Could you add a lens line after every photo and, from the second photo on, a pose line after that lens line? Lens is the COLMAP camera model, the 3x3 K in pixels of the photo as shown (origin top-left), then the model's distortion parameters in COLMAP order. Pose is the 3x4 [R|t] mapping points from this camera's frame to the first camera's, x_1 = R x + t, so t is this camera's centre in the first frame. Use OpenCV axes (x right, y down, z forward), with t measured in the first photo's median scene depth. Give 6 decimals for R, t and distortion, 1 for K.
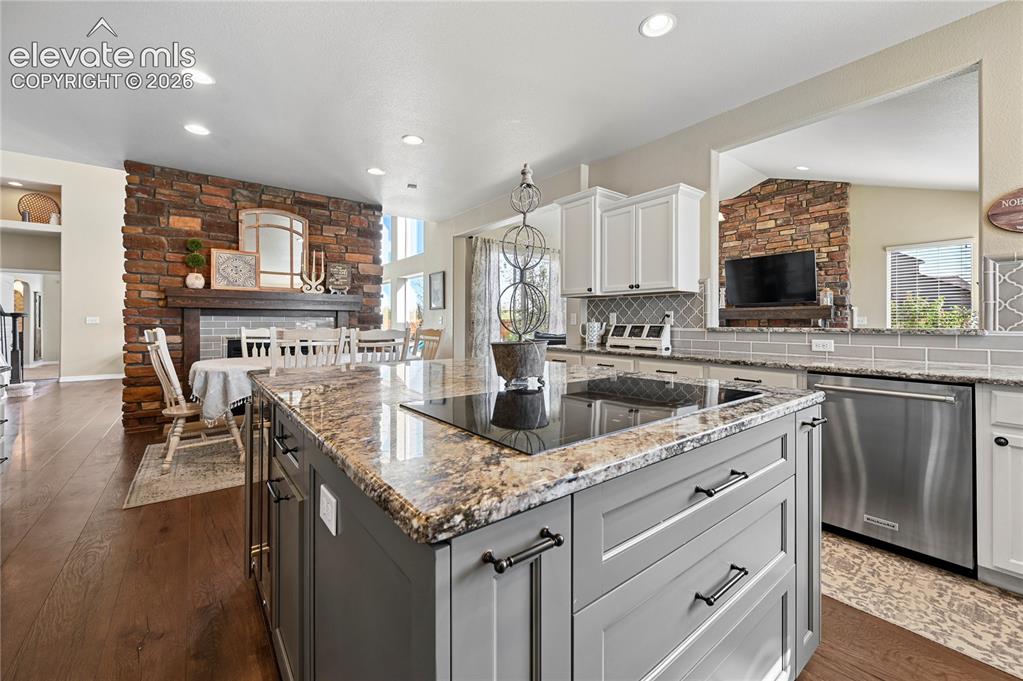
lens RADIAL K [[407.7, 0, 544.4], [0, 407.7, 326.3], [0, 0, 1]] dist [-0.003884, 0.000362]
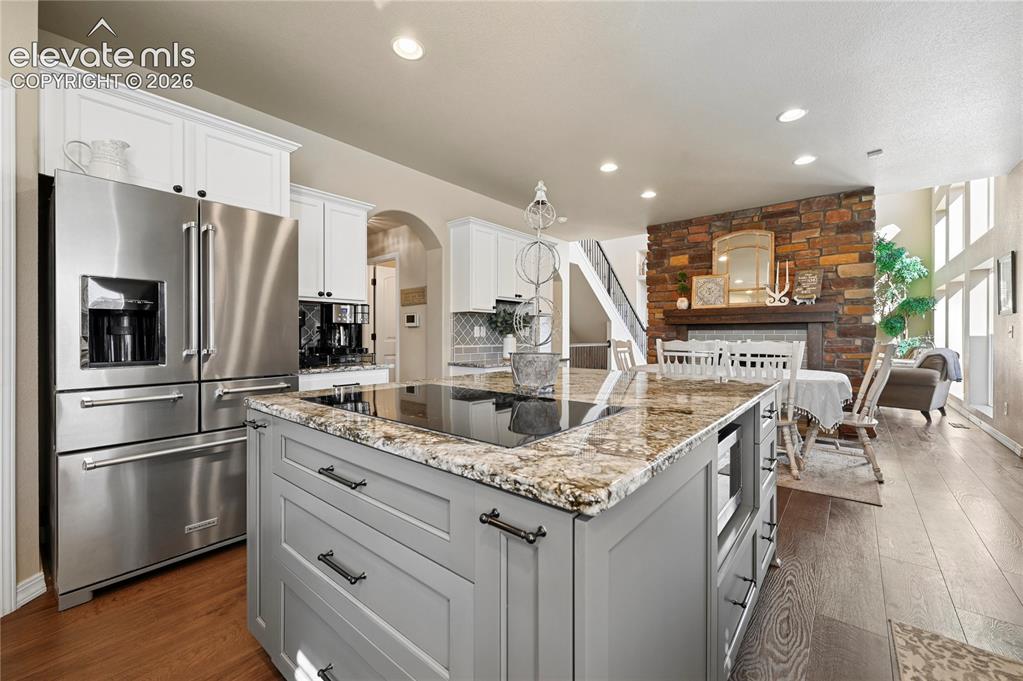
lens RADIAL K [[407.7, 0, 516.1], [0, 407.7, 330.8], [0, 0, 1]] dist [-0.003884, 0.000362]
pose [[0.178617, -0.015176, -0.983802, 0.273055], [-0.012085, 0.999772, -0.017617, 0.003196], [0.983844, 0.015036, 0.178393, 0.215712]]
